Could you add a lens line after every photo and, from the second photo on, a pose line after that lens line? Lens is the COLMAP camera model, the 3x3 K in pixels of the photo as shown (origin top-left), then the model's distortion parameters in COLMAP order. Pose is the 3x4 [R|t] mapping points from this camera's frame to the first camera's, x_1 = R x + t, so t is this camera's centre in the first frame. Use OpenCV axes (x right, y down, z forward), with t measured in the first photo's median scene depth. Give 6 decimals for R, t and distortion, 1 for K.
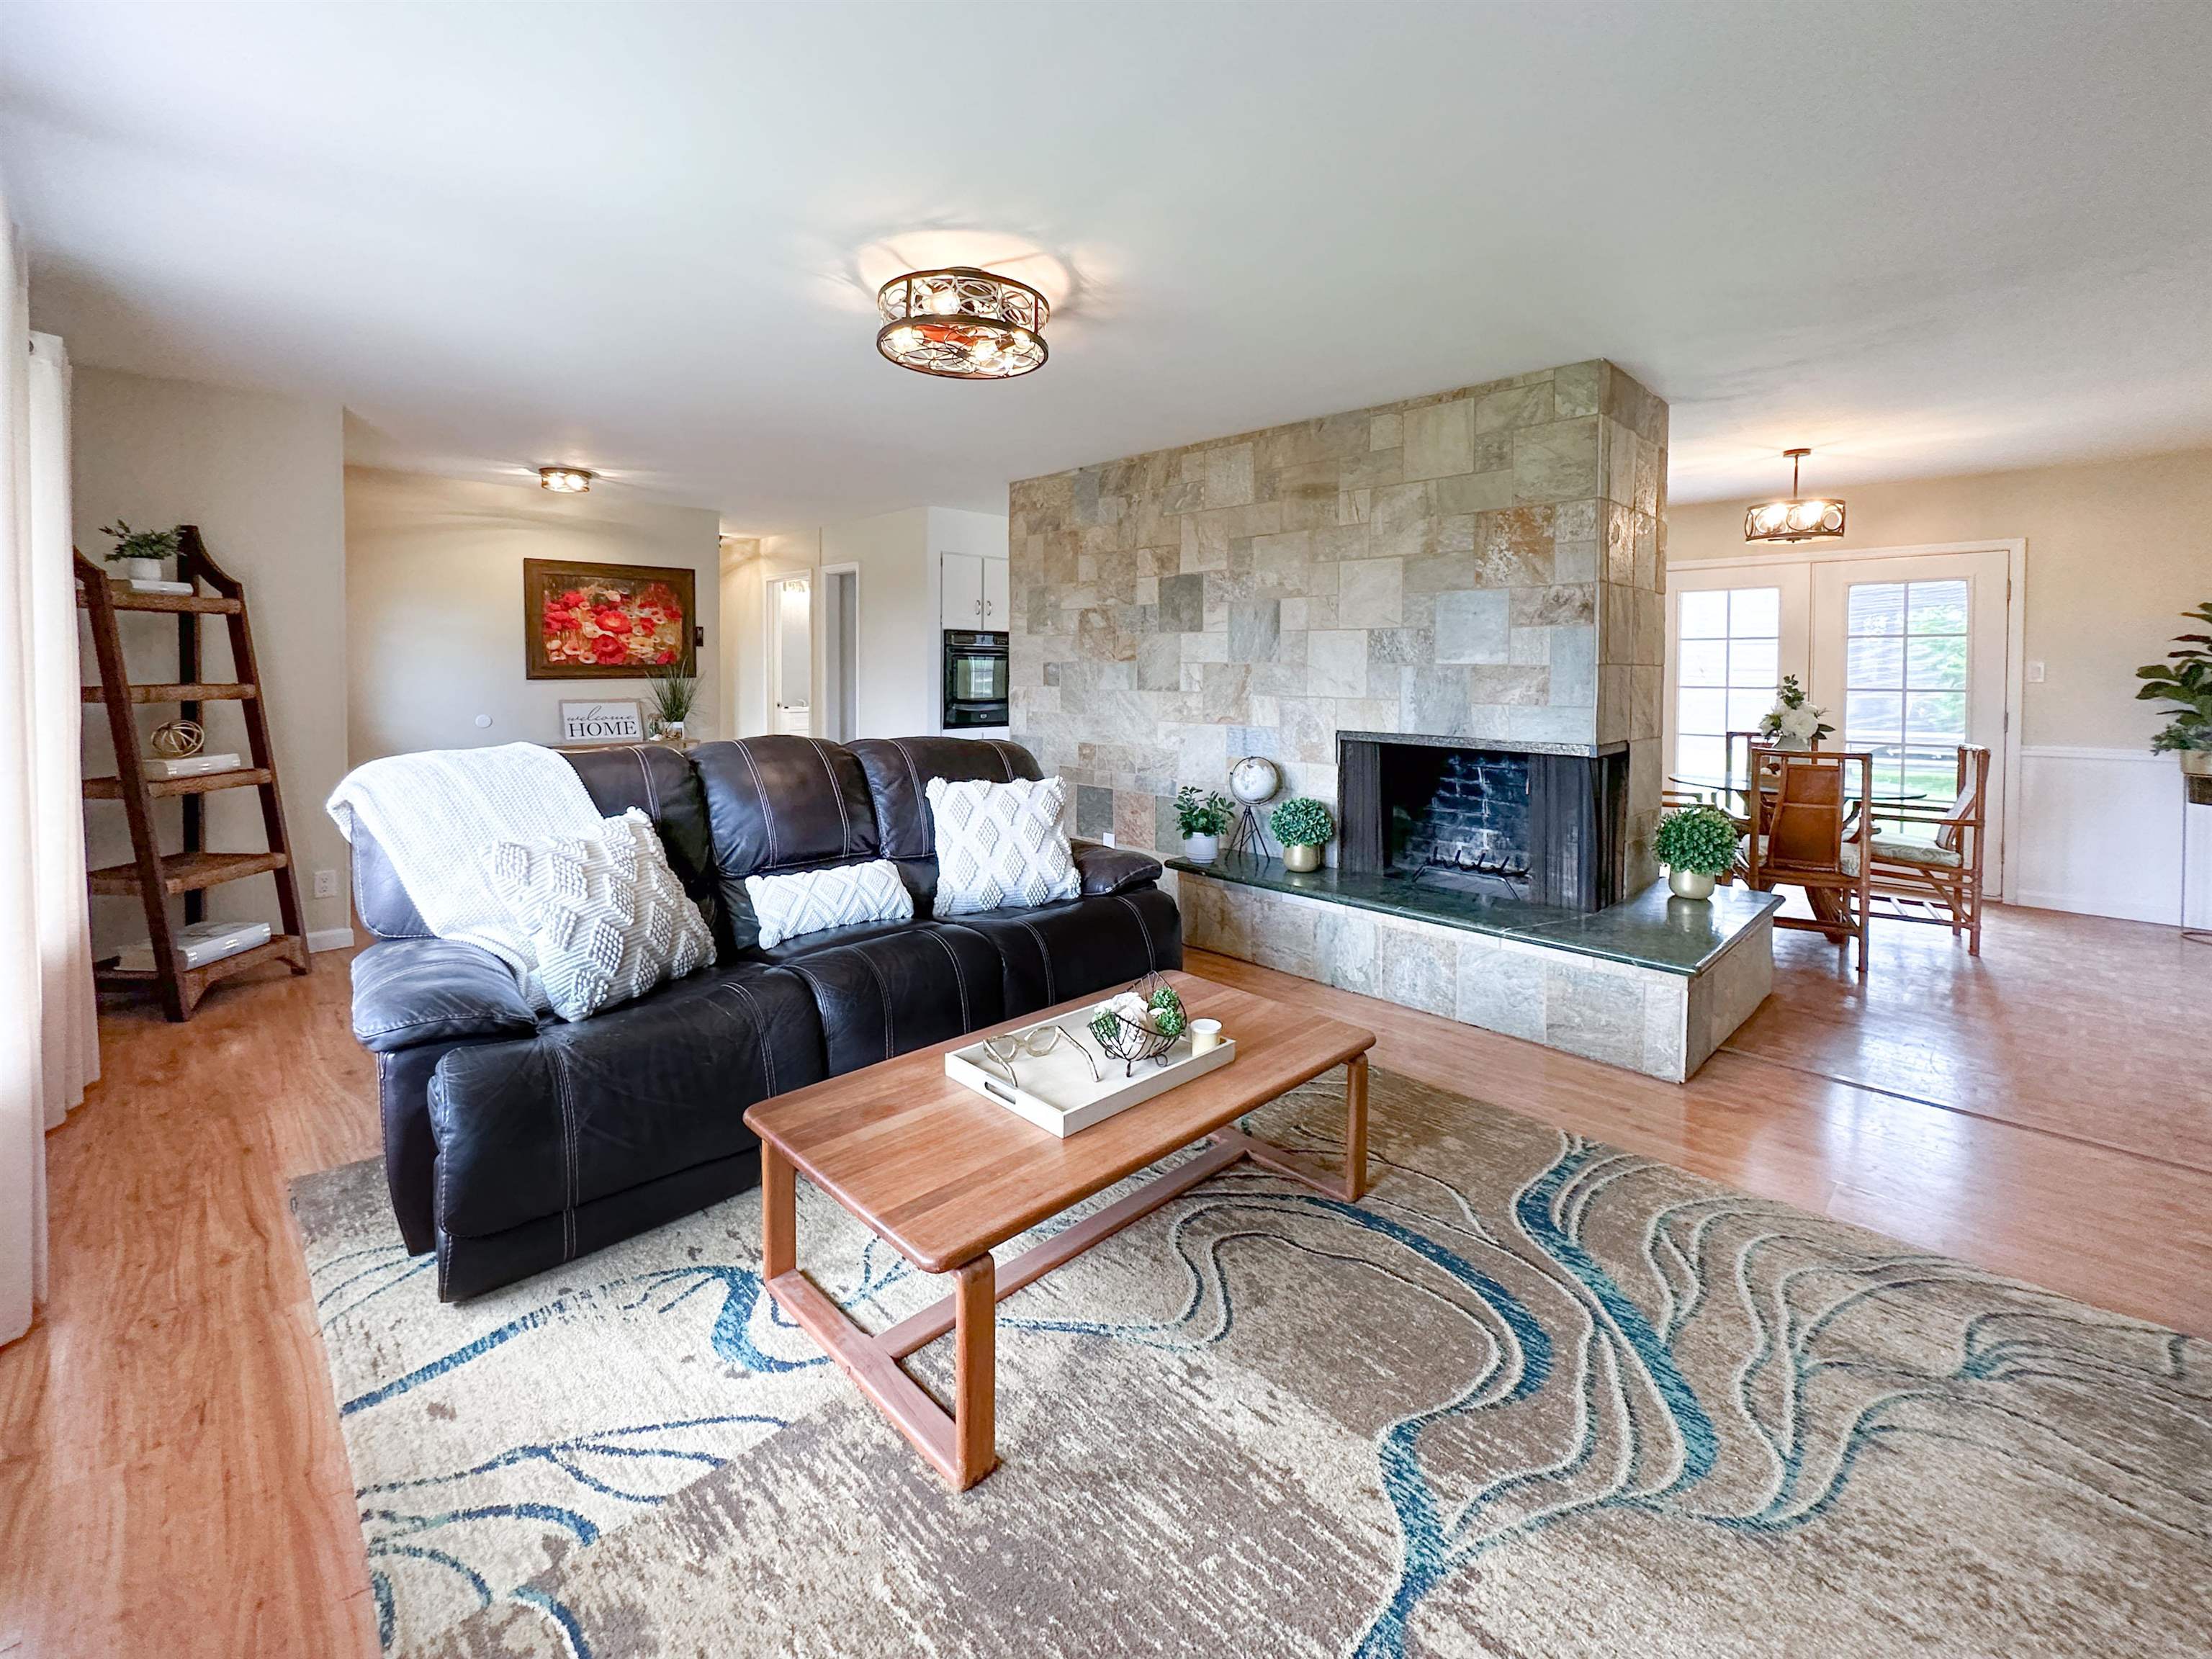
lens RADIAL K [[928.7, 0, 1082.4], [0, 928.7, 694.7], [0, 0, 1]] dist [-0.000949, 0.000054]
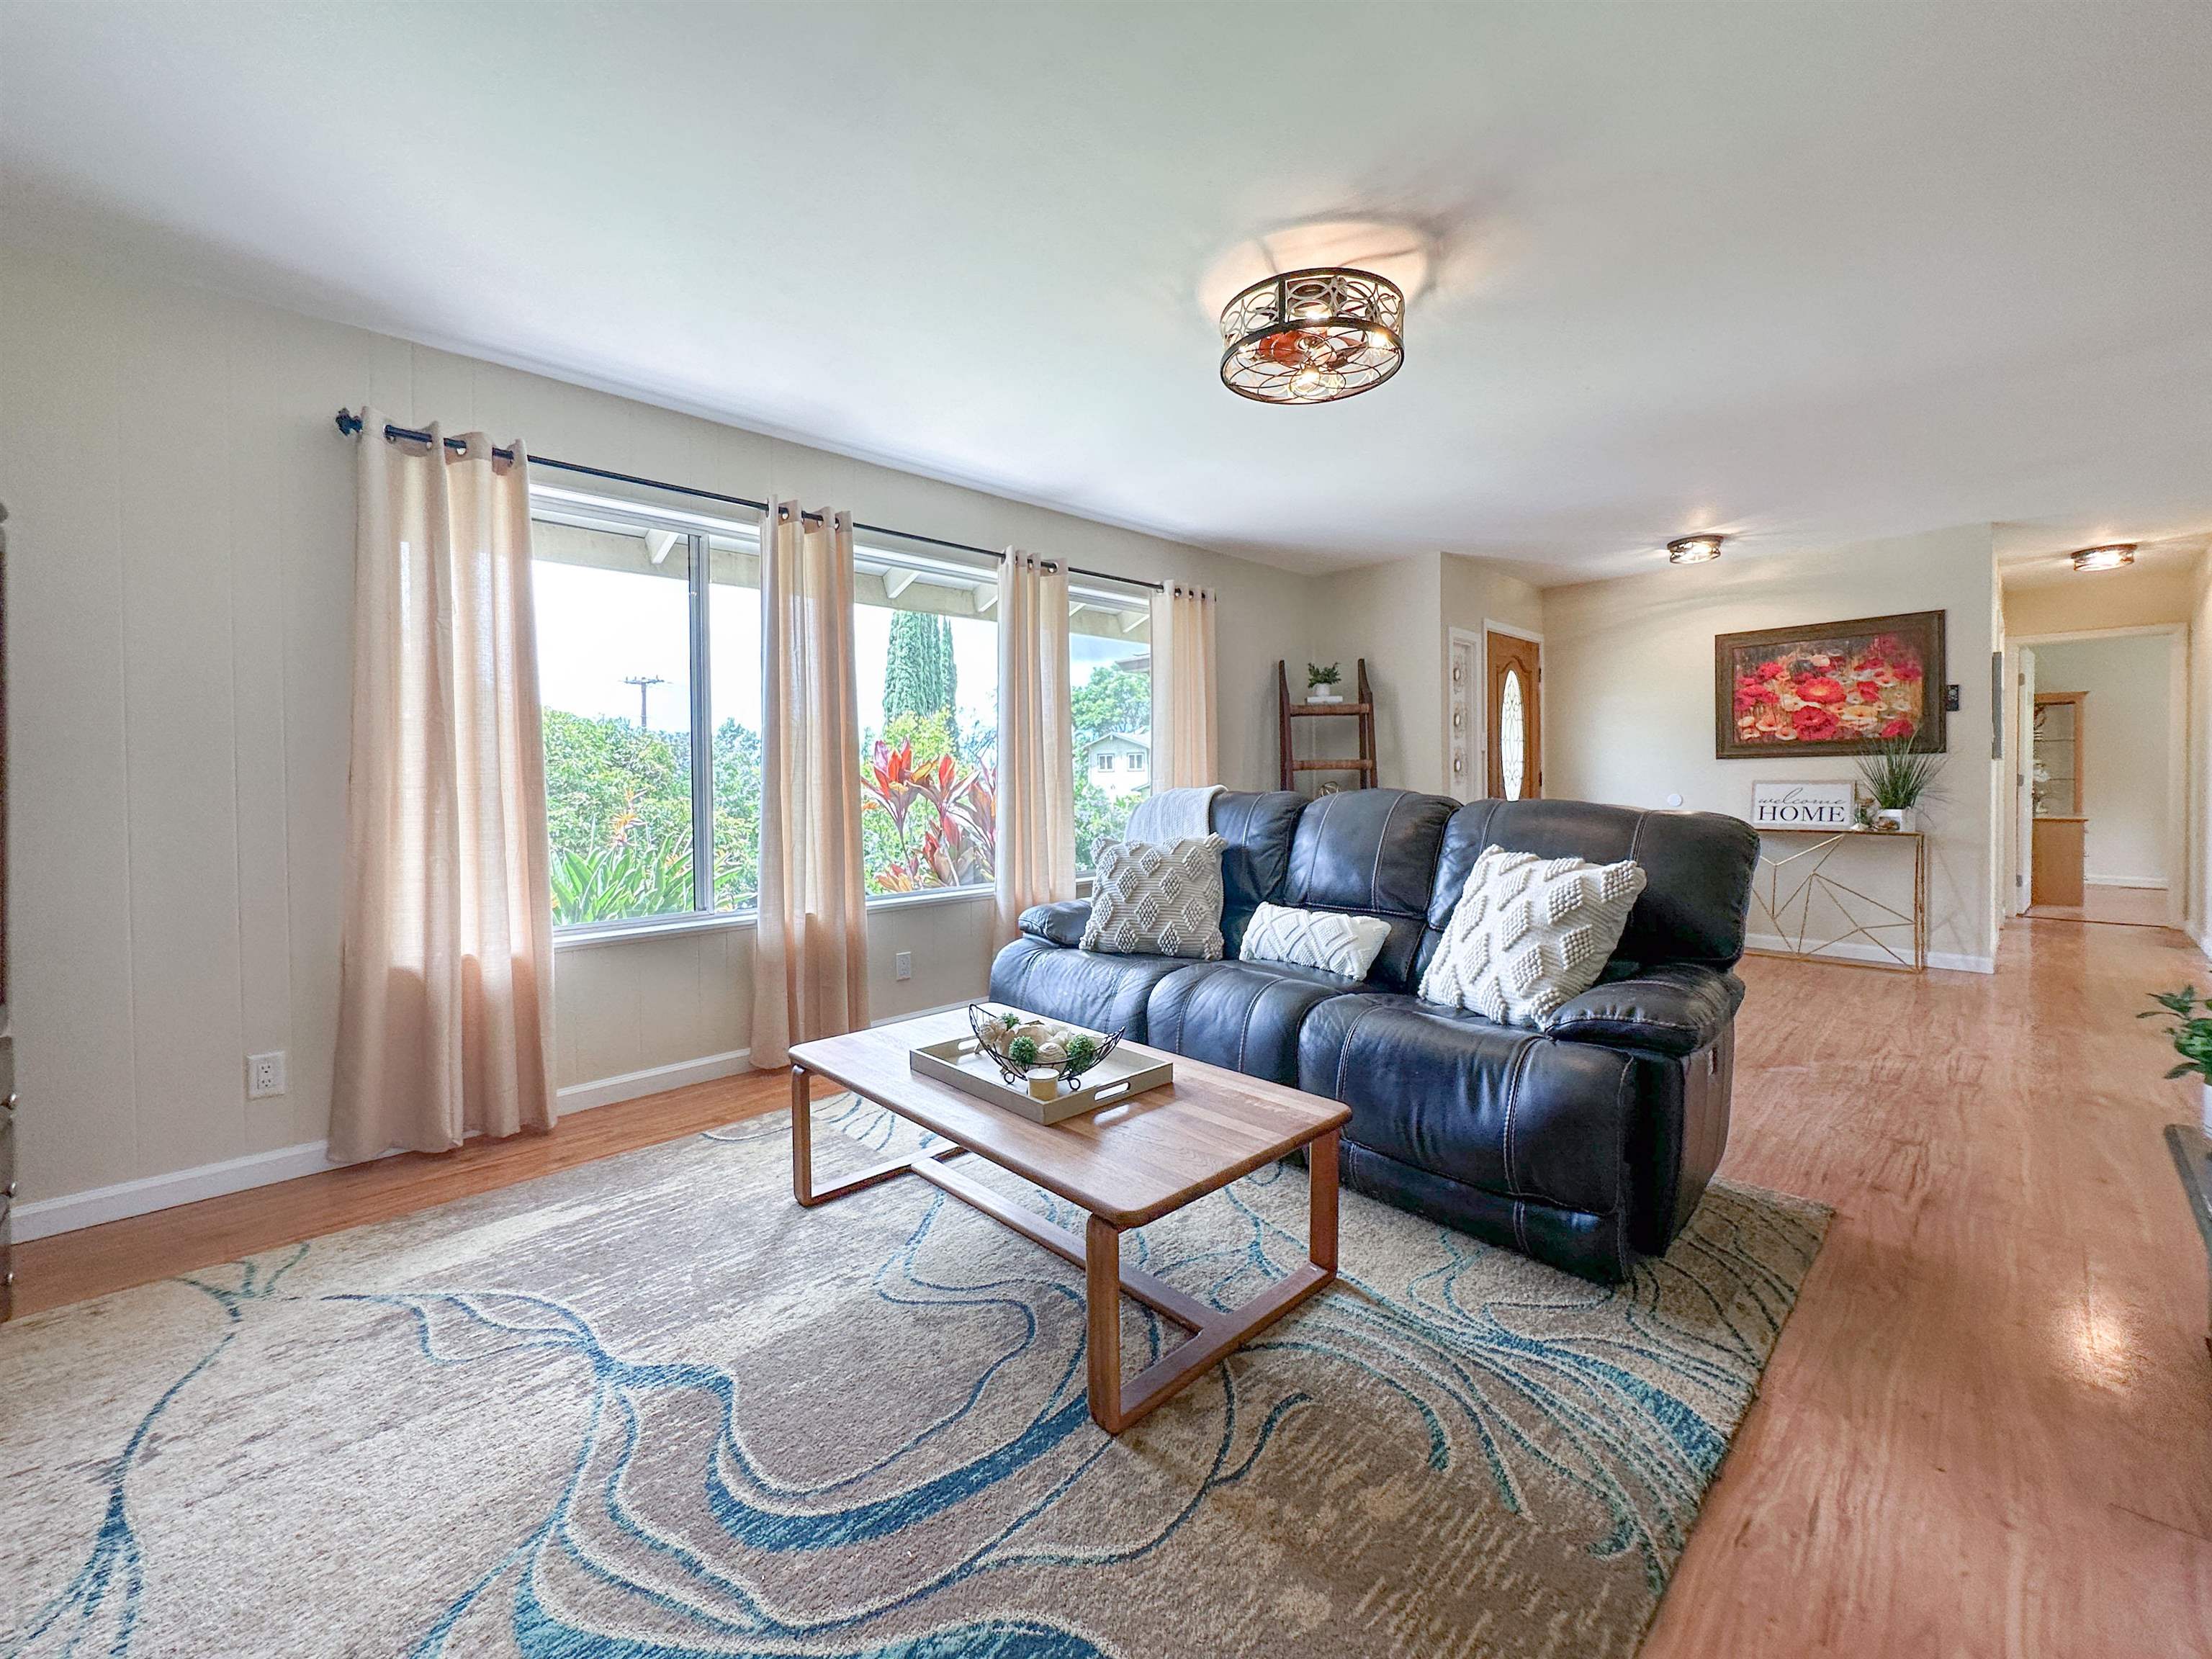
lens RADIAL K [[896.4, 0, 1112.8], [0, 896.4, 796.6], [0, 0, 1]] dist [-0.001001, -0.000141]
pose [[0.013521, 0.014416, -0.999805, 1.044763], [-0.018850, 0.999722, 0.014160, 0.067991], [0.999731, 0.018655, 0.013789, 1.077869]]
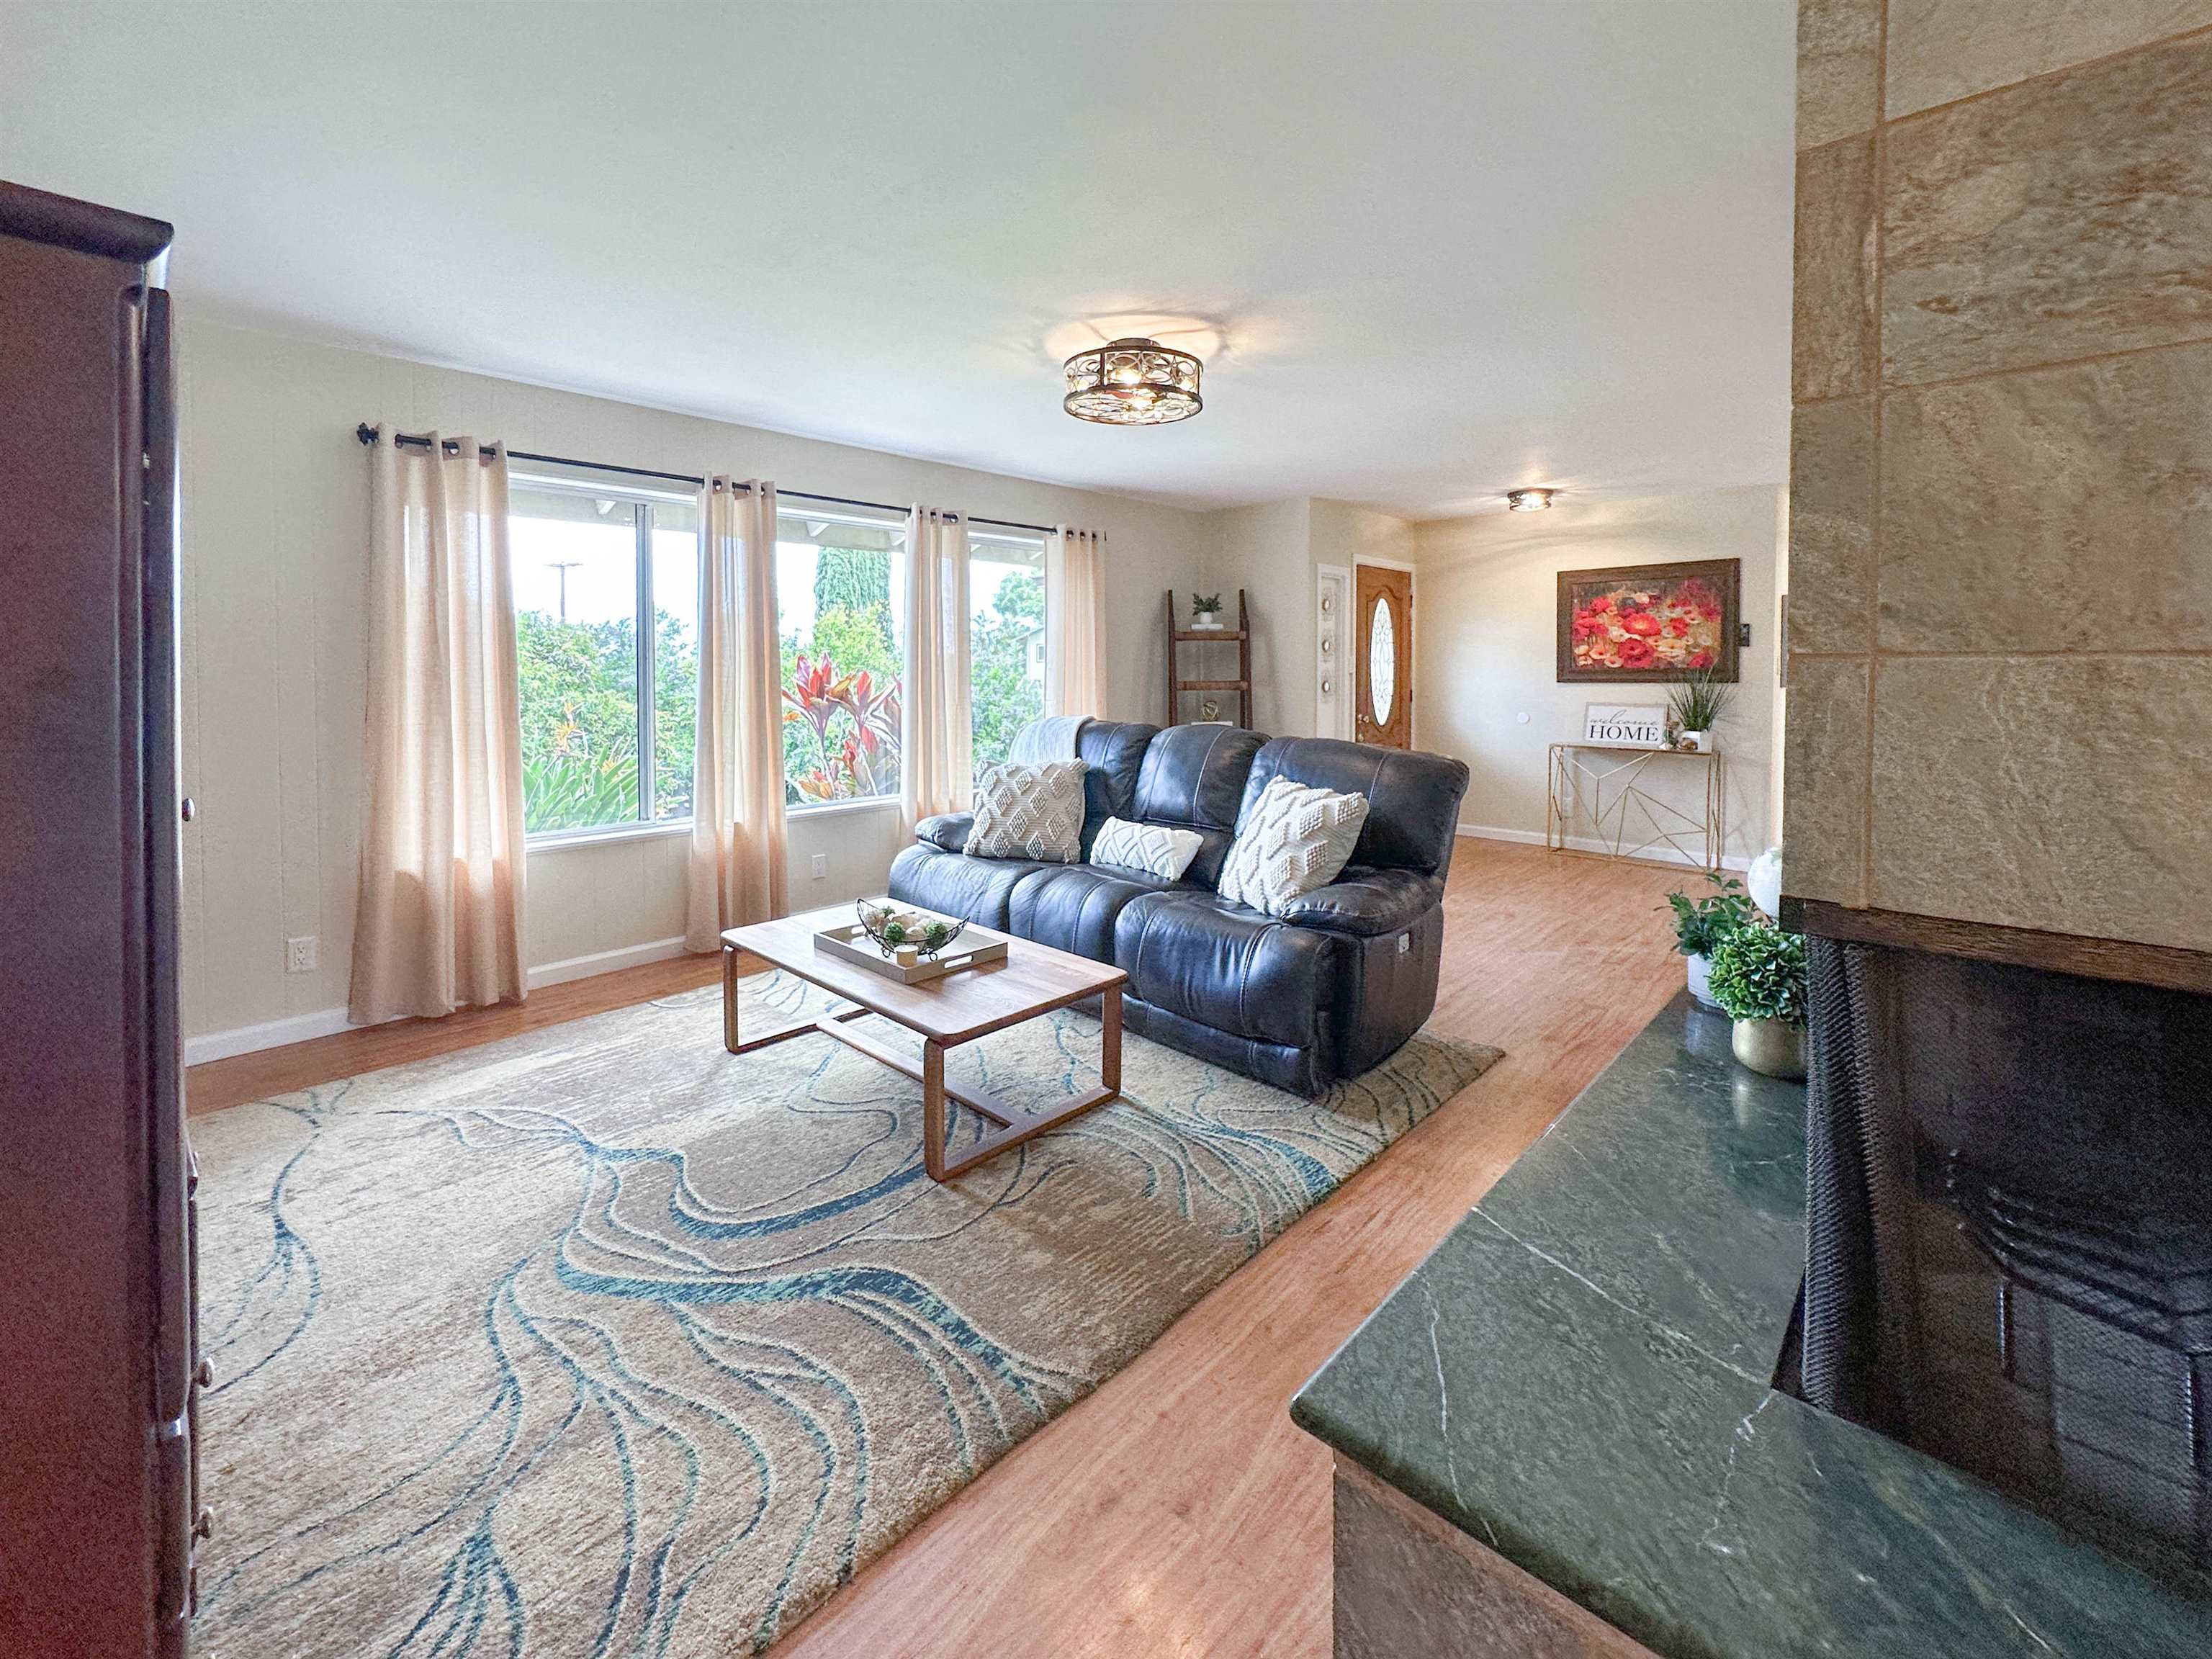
lens RADIAL K [[928.7, 0, 1082.4], [0, 928.7, 694.7], [0, 0, 1]] dist [-0.000949, 0.000054]
pose [[0.043624, 0.023593, -0.998769, 1.455366], [-0.027988, 0.999358, 0.022384, -0.032670], [0.998656, 0.026977, 0.044257, 1.205744]]
